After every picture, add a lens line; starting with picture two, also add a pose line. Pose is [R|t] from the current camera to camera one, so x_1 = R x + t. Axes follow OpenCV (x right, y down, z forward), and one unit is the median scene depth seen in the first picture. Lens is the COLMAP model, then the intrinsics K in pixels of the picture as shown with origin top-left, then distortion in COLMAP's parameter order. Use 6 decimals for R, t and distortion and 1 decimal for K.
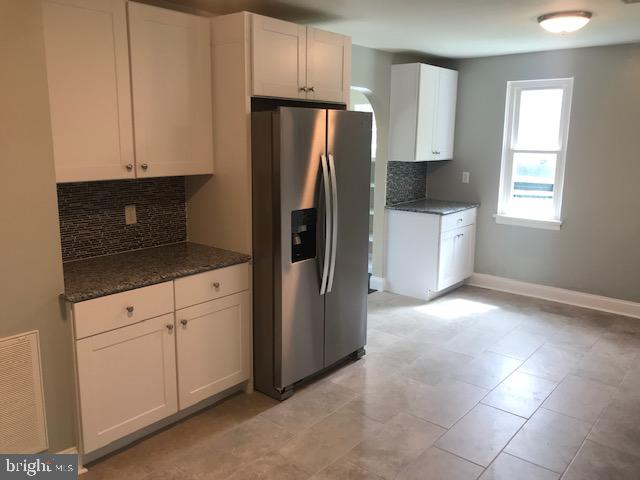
lens RADIAL K [[531.2, 0, 320.0], [0, 531.2, 240.0], [0, 0, 1]] dist [0.009437, -0.000237]
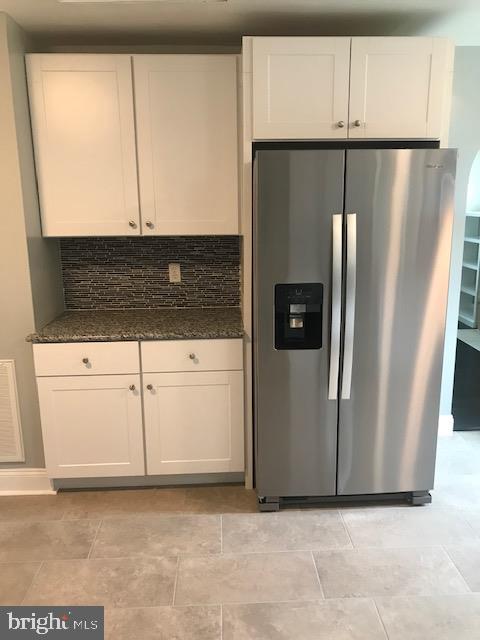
lens RADIAL K [[531.2, 0, 240.0], [0, 531.2, 320.0], [0, 0, 1]] dist [0.009437, -0.000237]
pose [[0.673042, 0.144488, -0.725354, 0.511043], [-0.125406, 0.988825, 0.080609, -0.060493], [0.728895, 0.036710, 0.683641, 0.437919]]
